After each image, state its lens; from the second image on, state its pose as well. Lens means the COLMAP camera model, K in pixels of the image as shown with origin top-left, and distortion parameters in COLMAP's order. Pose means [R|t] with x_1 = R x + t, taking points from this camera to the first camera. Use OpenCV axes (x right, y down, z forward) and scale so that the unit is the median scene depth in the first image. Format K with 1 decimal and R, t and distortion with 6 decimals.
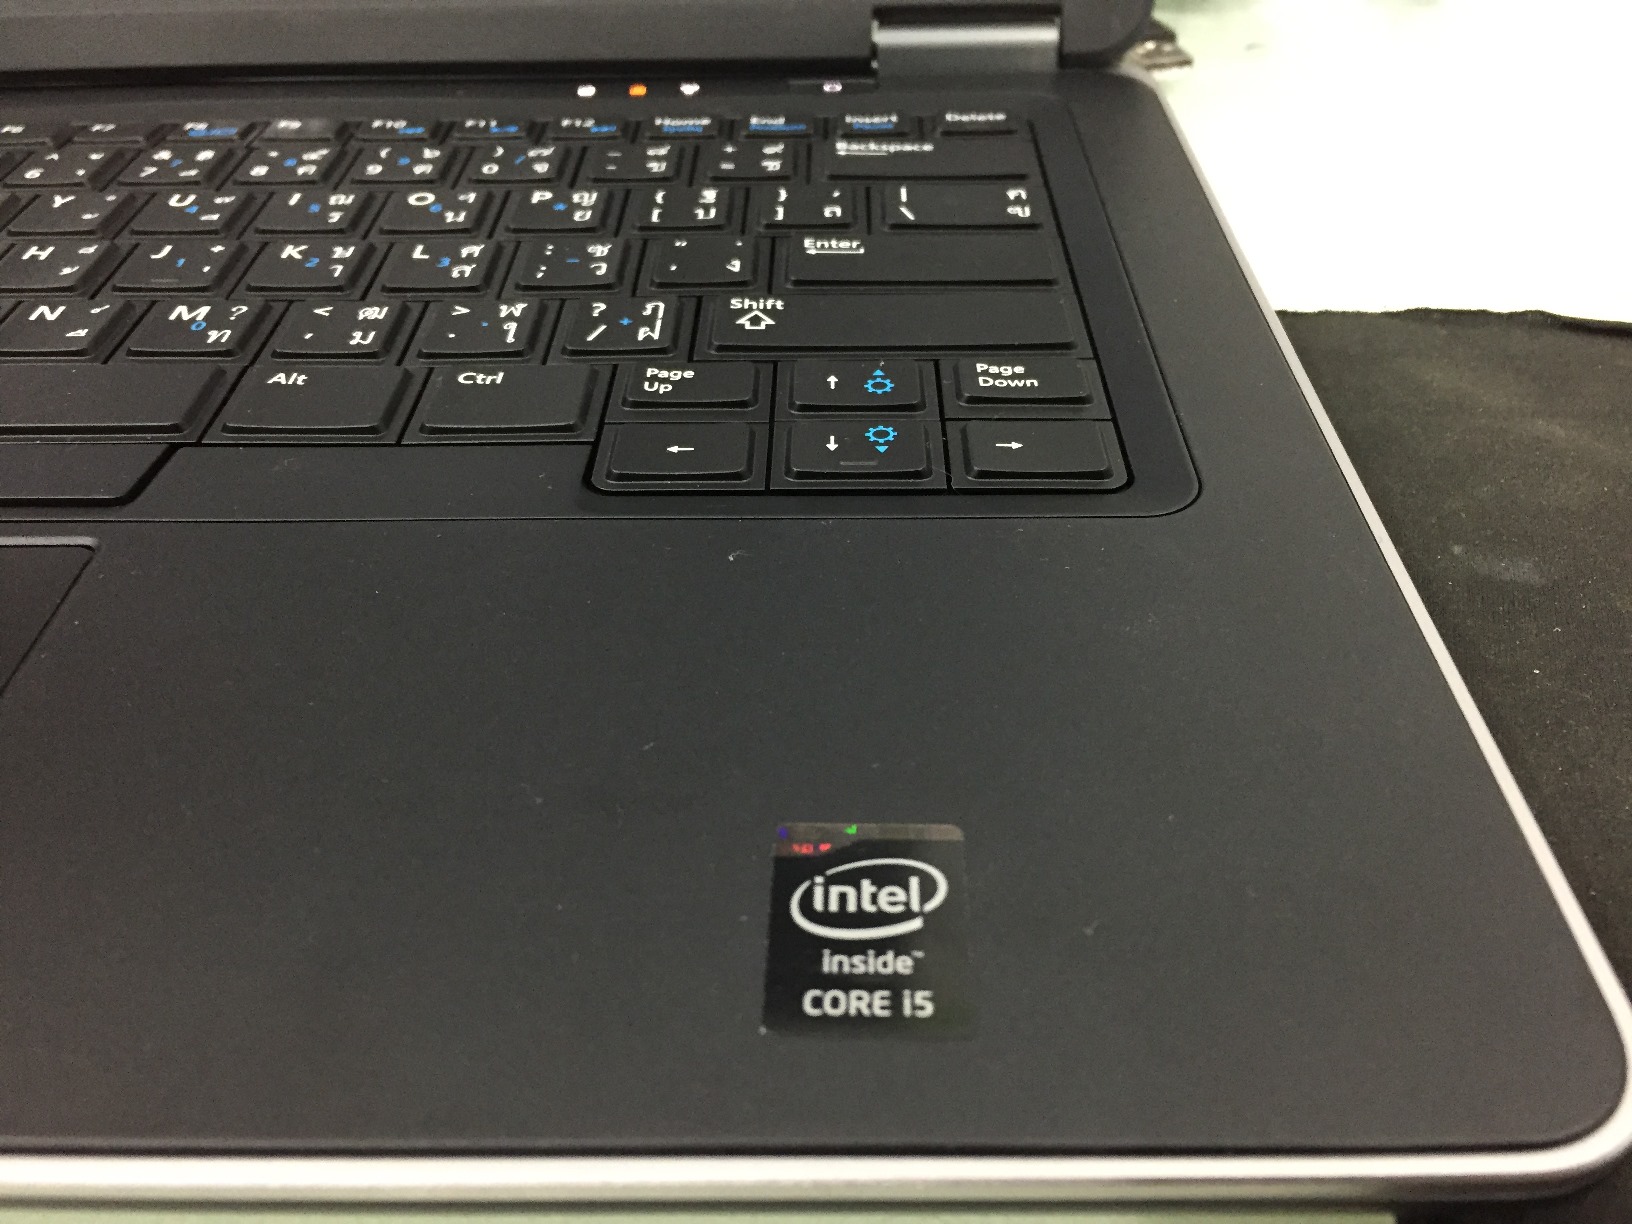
lens RADIAL K [[1450.6, 0, 816.1], [0, 1450.6, 602.2], [0, 0, 1]] dist [0.073724, -0.148261]
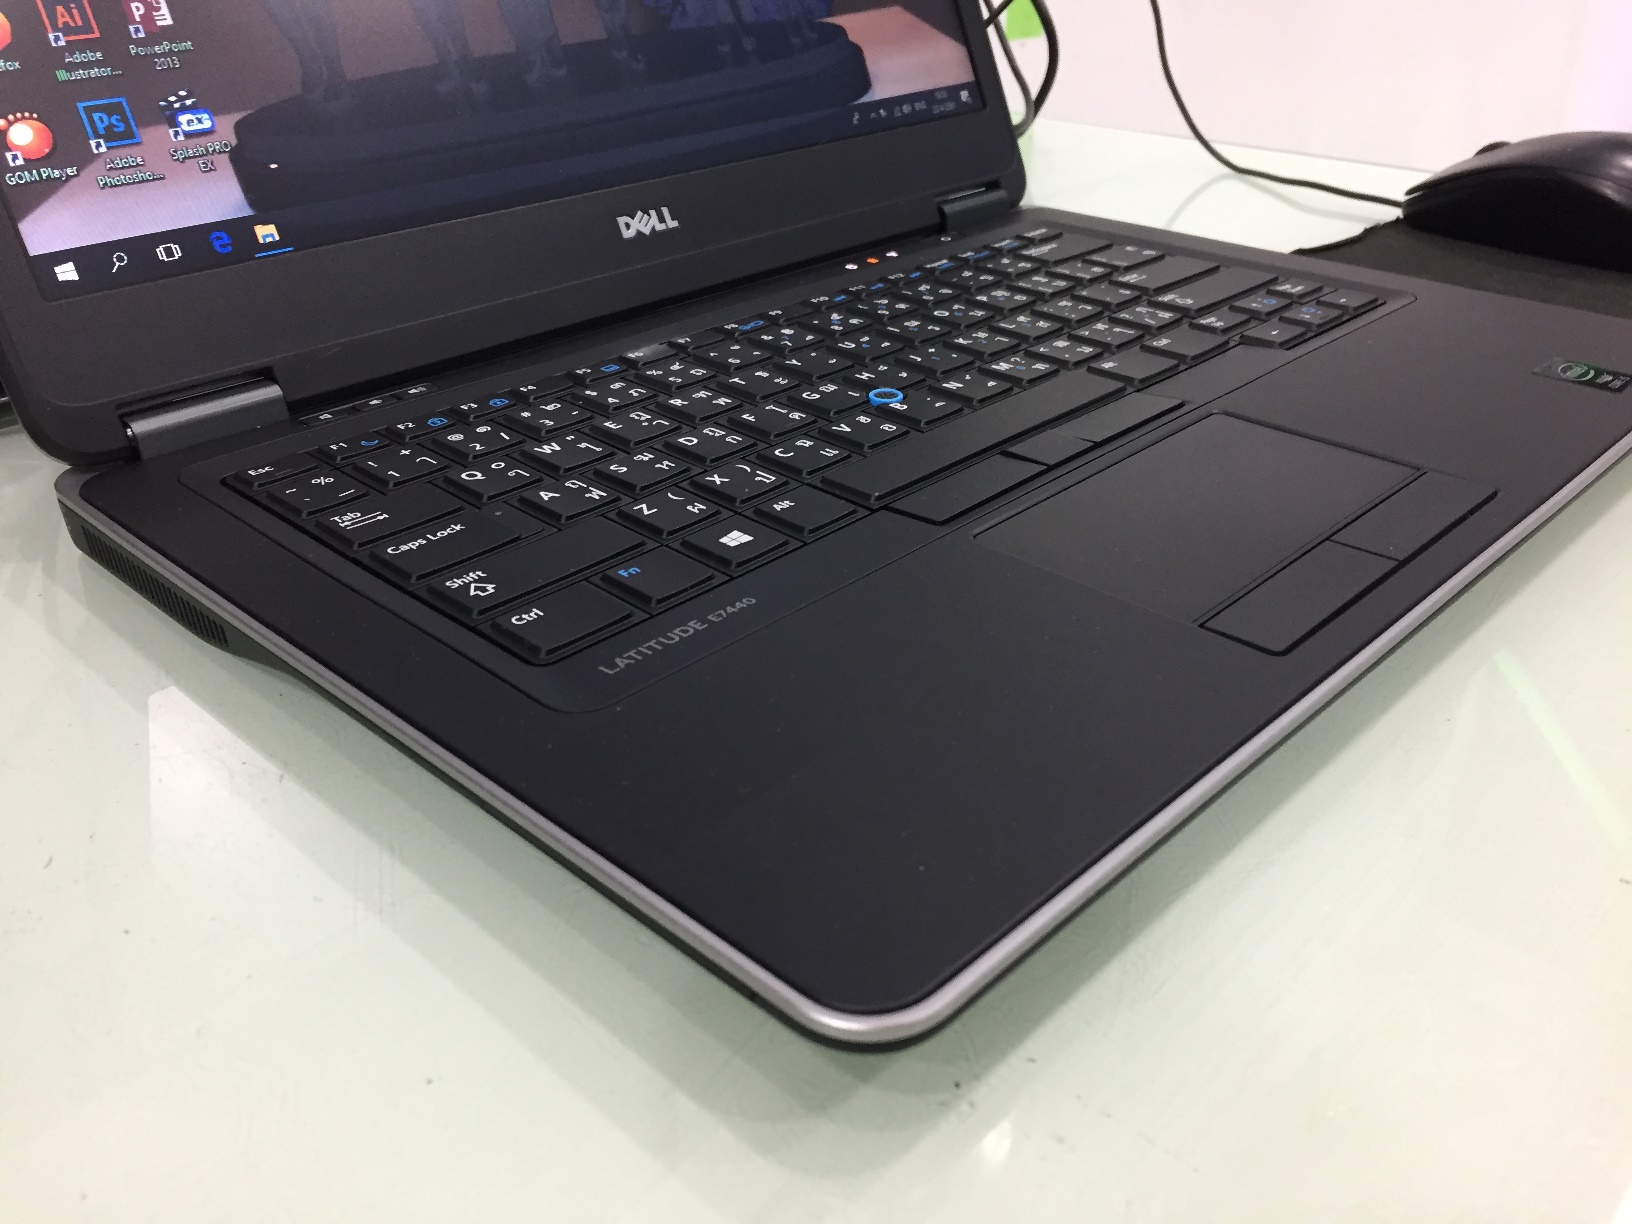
lens RADIAL K [[1419.4, 0, 812.1], [0, 1419.4, 613.9], [0, 0, 1]] dist [0.068494, -0.097282]
pose [[0.683087, -0.338434, 0.647190, -1.608320], [0.439753, 0.898102, 0.005500, -0.031433], [-0.583104, 0.280847, 0.762309, -0.104344]]
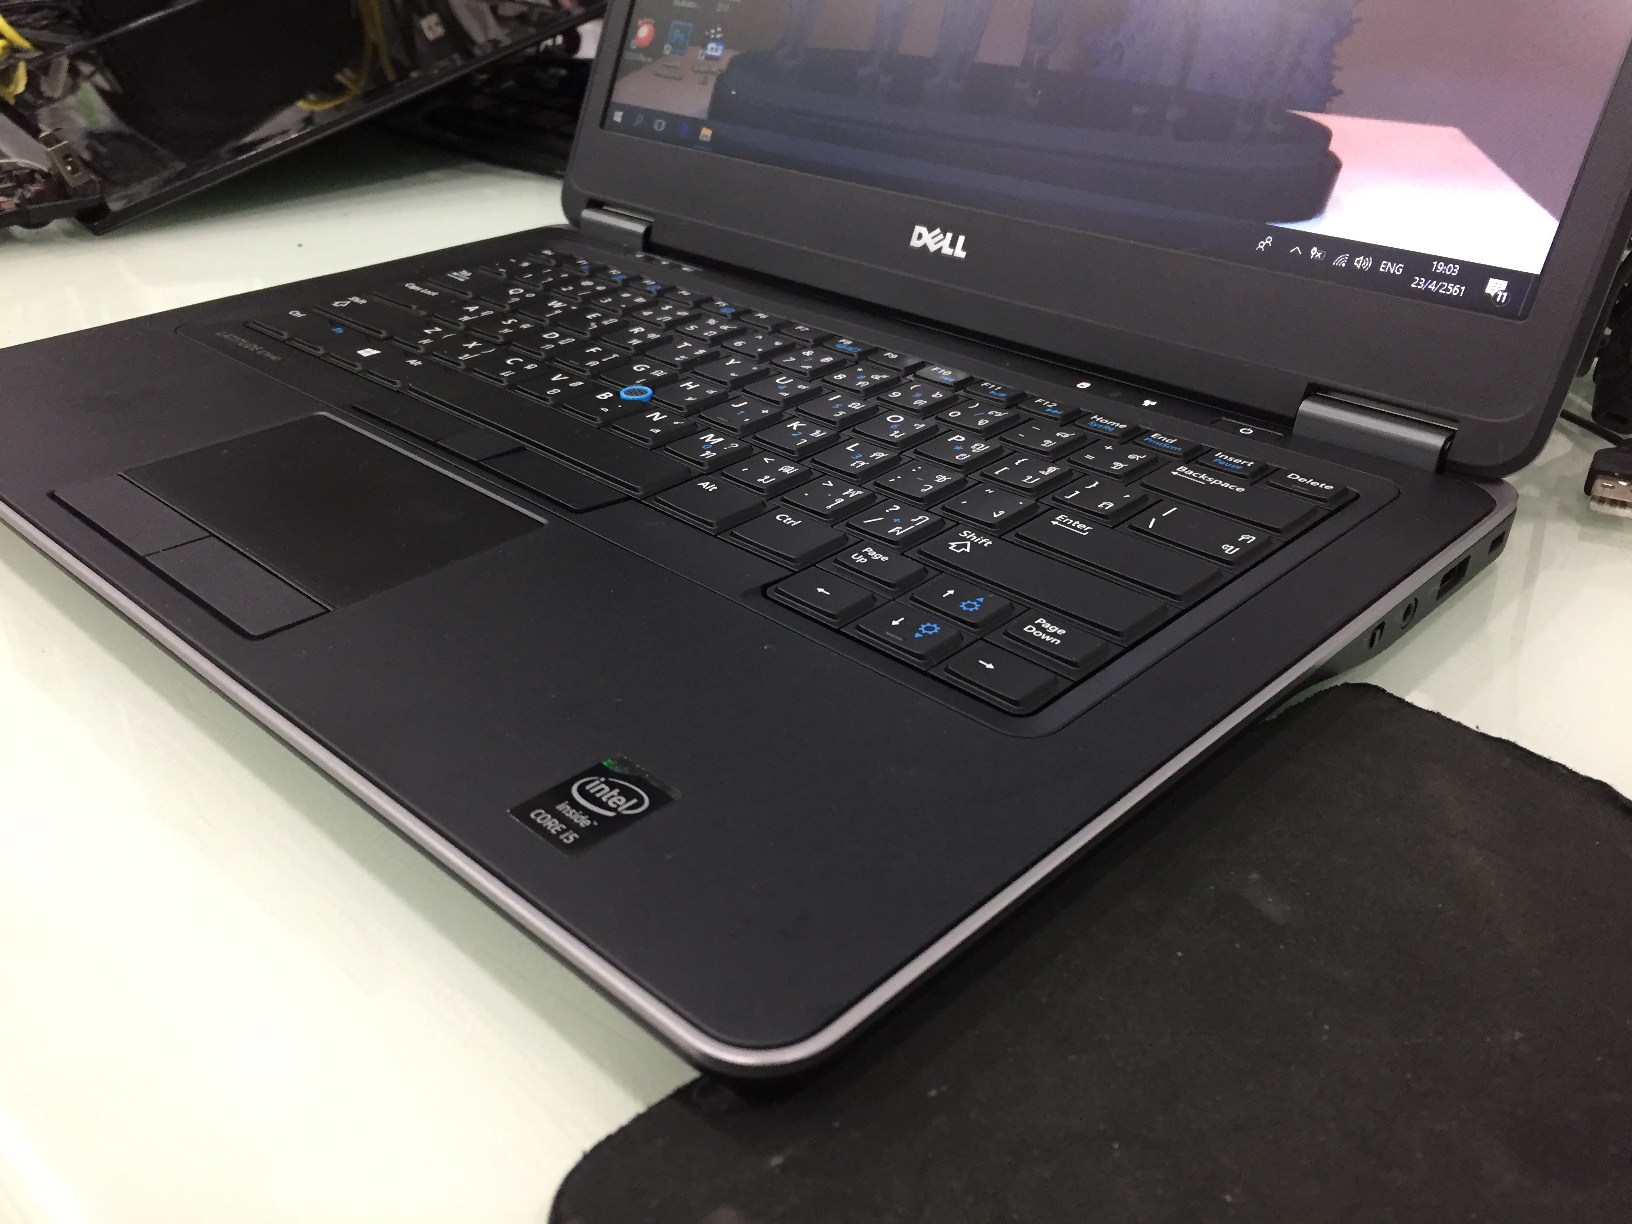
lens RADIAL K [[1419.4, 0, 812.1], [0, 1419.4, 613.9], [0, 0, 1]] dist [0.068494, -0.097282]
pose [[0.727901, 0.349408, -0.589978, 0.619220], [-0.427075, 0.904176, 0.008573, -0.067868], [0.536439, 0.245724, 0.807374, -0.196985]]
